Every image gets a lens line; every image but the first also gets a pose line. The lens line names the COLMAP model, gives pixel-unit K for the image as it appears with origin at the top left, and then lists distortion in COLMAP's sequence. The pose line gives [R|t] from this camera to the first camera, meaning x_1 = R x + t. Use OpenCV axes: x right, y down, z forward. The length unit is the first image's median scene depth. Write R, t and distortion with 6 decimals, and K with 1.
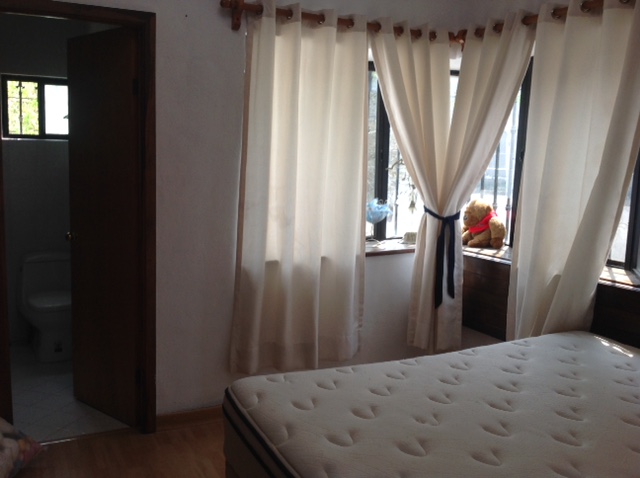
lens RADIAL K [[615.6, 0, 319.8], [0, 615.6, 253.6], [0, 0, 1]] dist [0.104424, -0.328630]
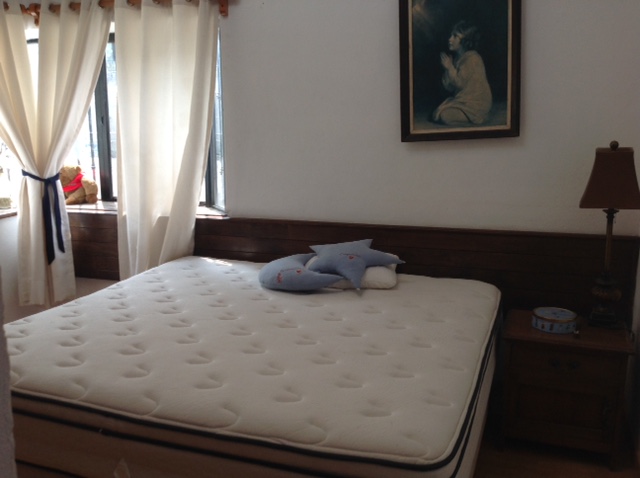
lens RADIAL K [[608.9, 0, 320.0], [0, 608.9, 239.0], [0, 0, 1]] dist [0.140091, -0.320794]
pose [[0.718821, -0.144730, 0.679962, -0.197528], [0.118978, 0.989270, 0.084789, 0.009842], [-0.684938, 0.019953, 0.728328, -0.101388]]
